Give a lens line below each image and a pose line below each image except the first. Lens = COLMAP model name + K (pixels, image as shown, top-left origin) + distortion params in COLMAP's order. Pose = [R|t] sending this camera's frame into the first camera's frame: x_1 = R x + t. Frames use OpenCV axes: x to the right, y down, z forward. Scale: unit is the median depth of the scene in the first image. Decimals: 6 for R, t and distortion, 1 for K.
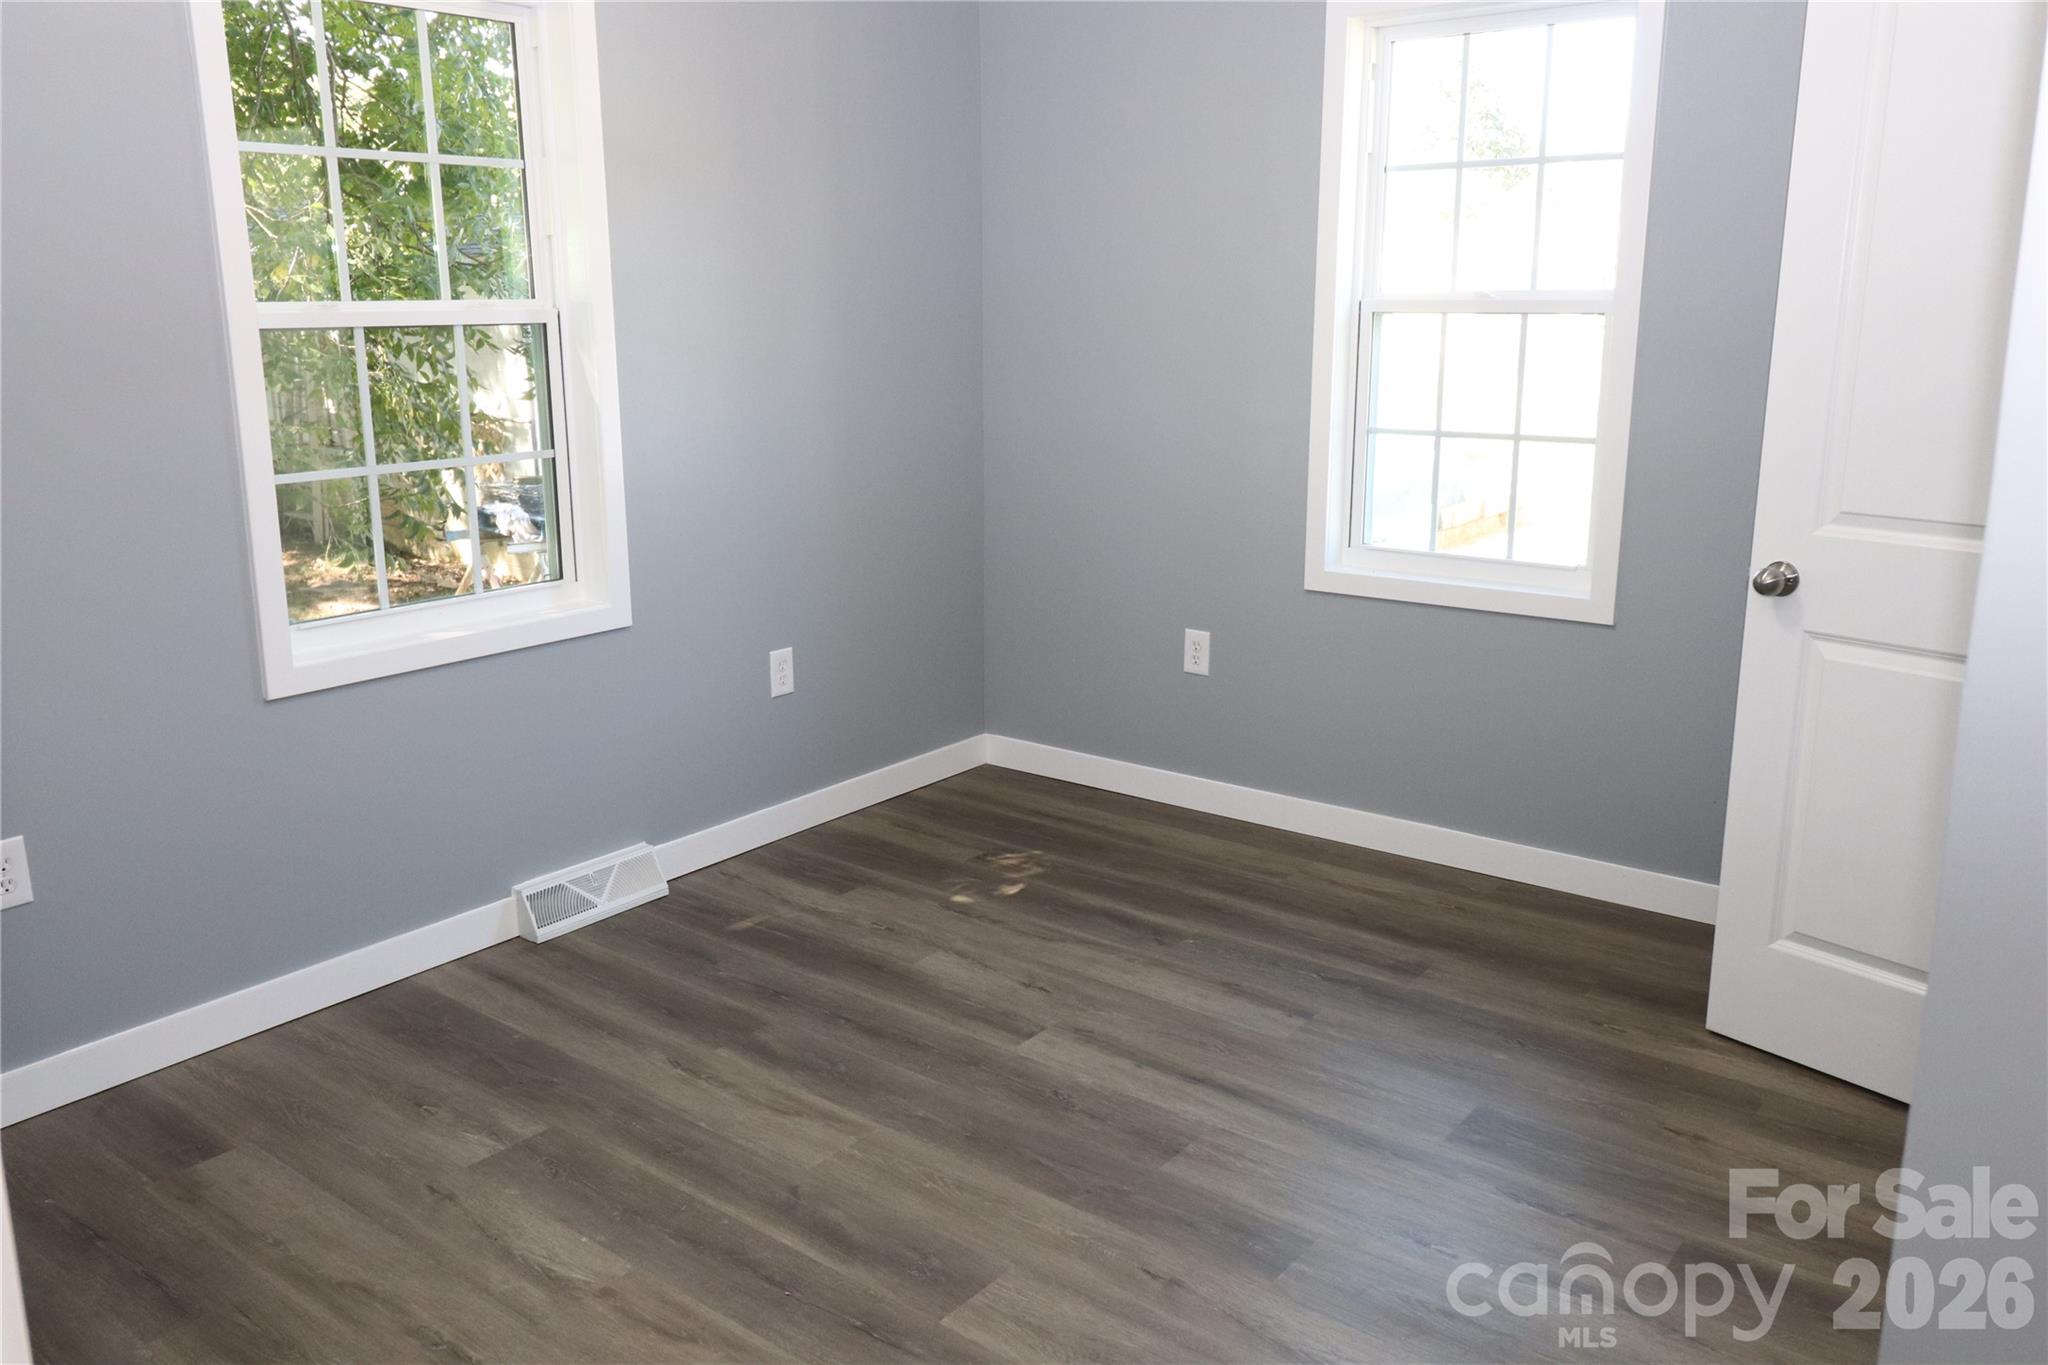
lens RADIAL K [[1606.2, 0, 998.0], [0, 1606.2, 664.5], [0, 0, 1]] dist [0.014668, -0.012289]
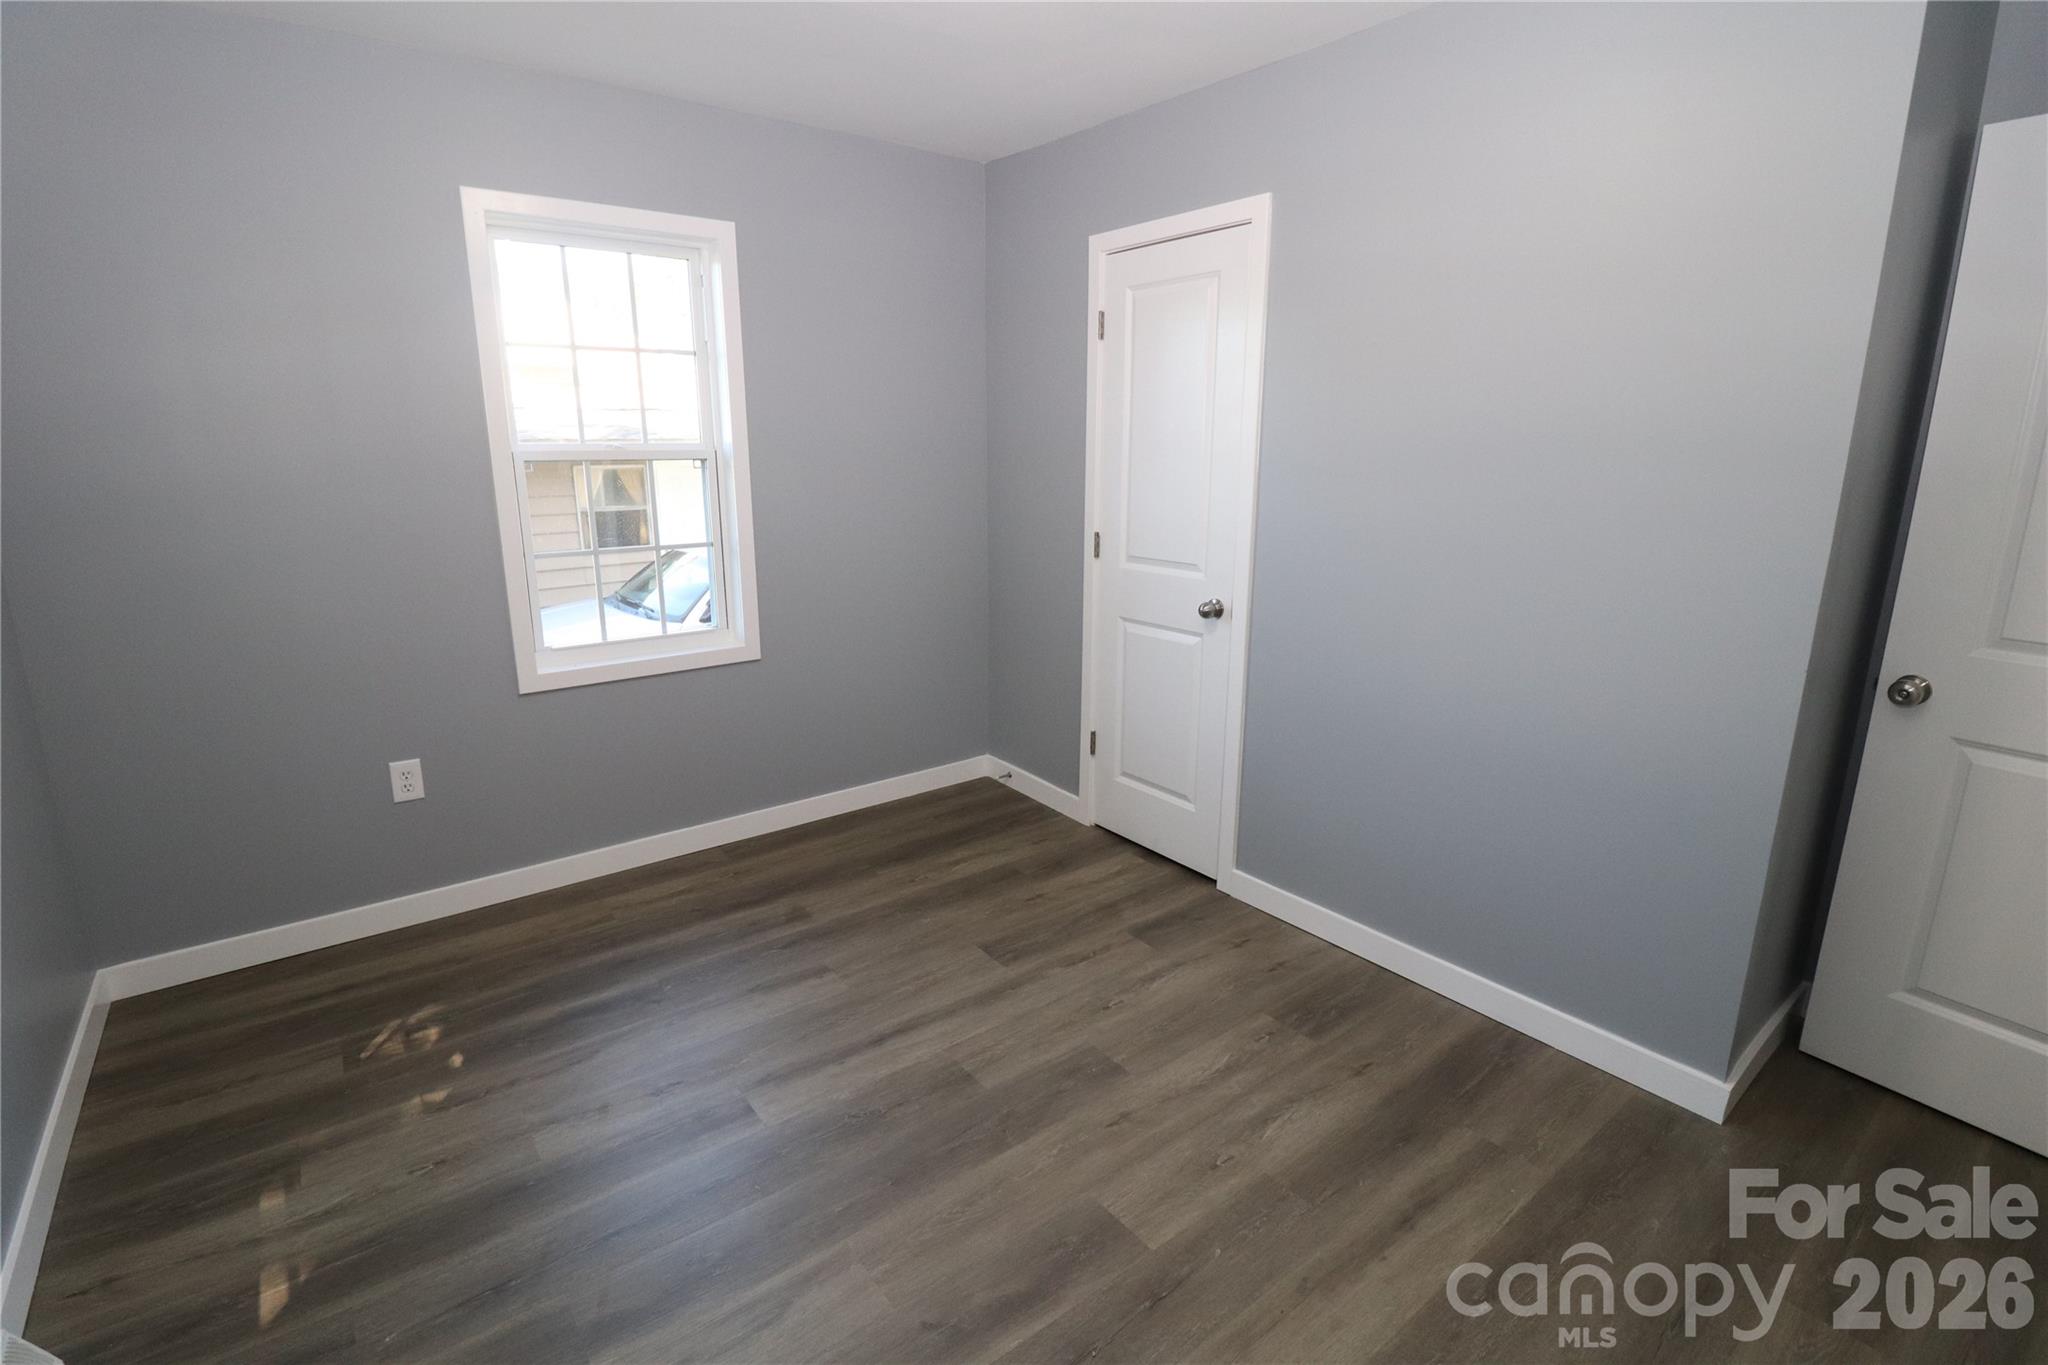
lens RADIAL K [[949.6, 0, 998.1], [0, 949.6, 672.9], [0, 0, 1]] dist [-0.000144, -0.009565]
pose [[0.251518, -0.224784, 0.941388, -0.405656], [0.218018, 0.960816, 0.171174, -0.112681], [-0.942978, 0.162187, 0.290670, 0.496318]]
